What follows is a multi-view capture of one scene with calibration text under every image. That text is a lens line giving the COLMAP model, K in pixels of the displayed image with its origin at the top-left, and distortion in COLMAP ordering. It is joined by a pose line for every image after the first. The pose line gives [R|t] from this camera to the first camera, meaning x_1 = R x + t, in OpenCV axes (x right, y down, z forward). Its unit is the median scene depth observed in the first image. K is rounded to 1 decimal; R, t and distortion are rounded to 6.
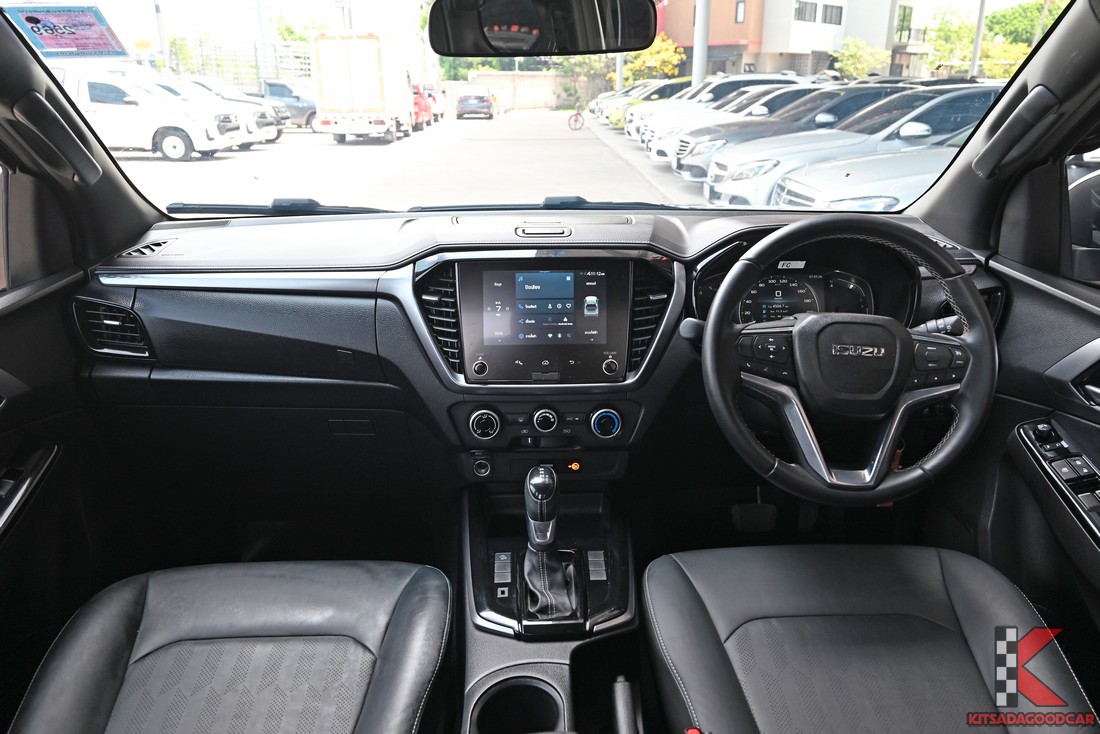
lens RADIAL K [[760.3, 0, 548.9], [0, 760.3, 363.4], [0, 0, 1]] dist [0.004447, -0.001745]
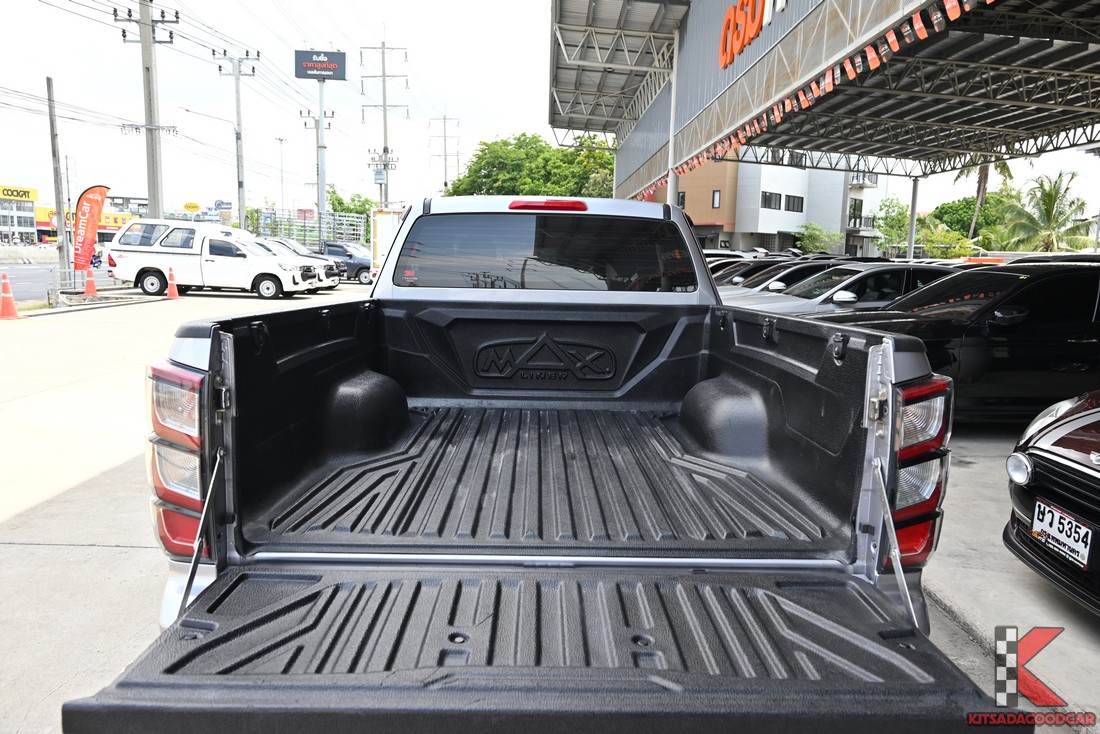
lens RADIAL K [[746.2, 0, 546.0], [0, 746.2, 367.1], [0, 0, 1]] dist [0.004798, -0.000463]
pose [[0.999432, 0.033489, -0.003876, -0.116320], [-0.033599, 0.979998, -0.196151, 1.451714], [-0.002770, 0.196170, 0.980566, -4.025078]]
